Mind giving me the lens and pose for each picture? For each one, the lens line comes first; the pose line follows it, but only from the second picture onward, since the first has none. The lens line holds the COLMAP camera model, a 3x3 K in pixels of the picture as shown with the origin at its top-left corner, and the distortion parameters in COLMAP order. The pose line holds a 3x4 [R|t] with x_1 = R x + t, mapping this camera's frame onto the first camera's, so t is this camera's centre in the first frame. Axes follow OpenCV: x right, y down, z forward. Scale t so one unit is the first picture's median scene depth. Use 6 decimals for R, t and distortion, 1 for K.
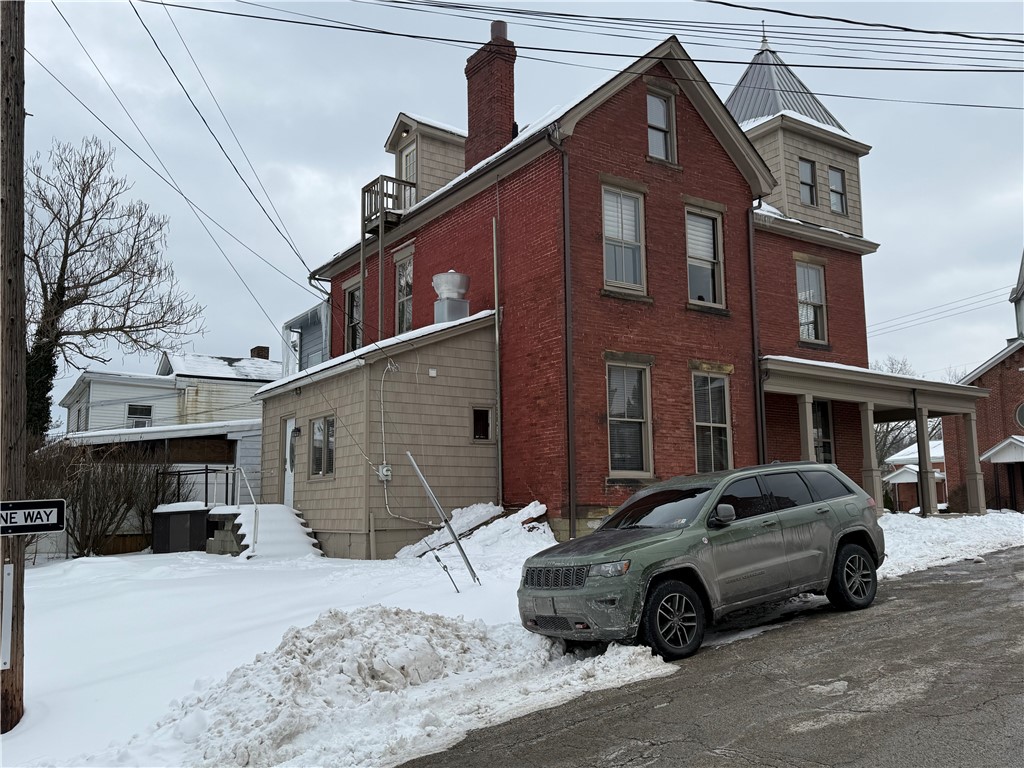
lens RADIAL K [[858.5, 0, 510.5], [0, 858.5, 388.9], [0, 0, 1]] dist [0.047428, -0.025201]
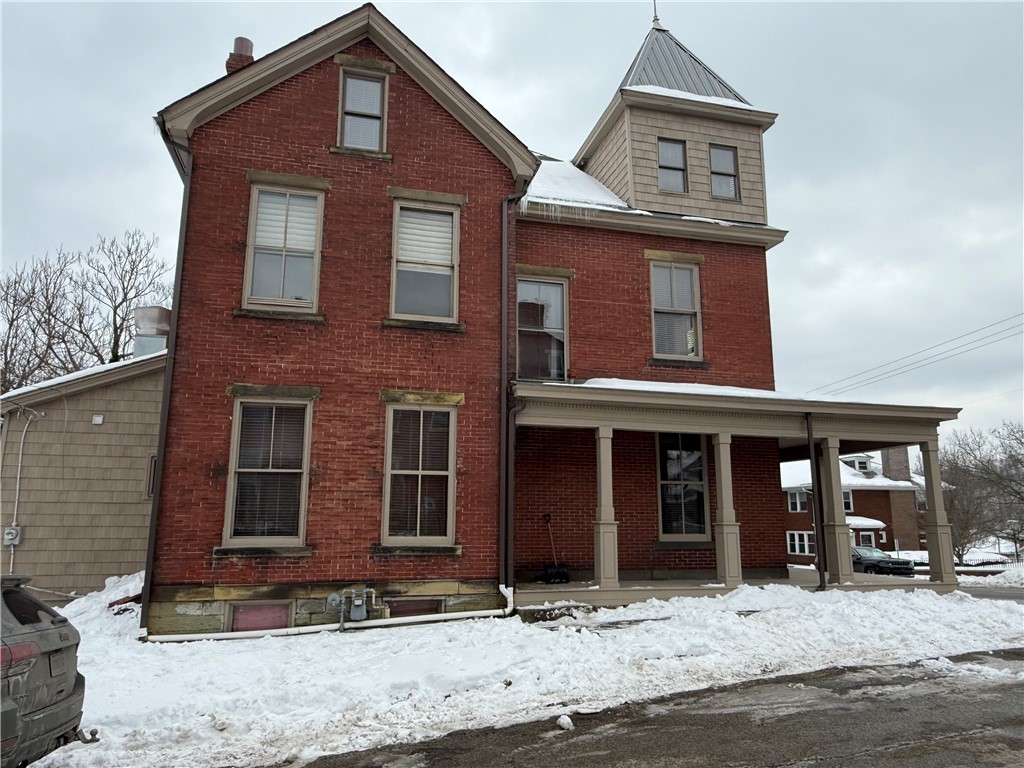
lens RADIAL K [[697.2, 0, 513.7], [0, 697.2, 377.4], [0, 0, 1]] dist [0.000825, -0.003225]
pose [[0.944258, -0.056284, -0.324358, 0.511652], [0.035081, 0.996870, -0.070855, 0.003697], [0.327331, 0.055526, 0.943277, 0.427202]]
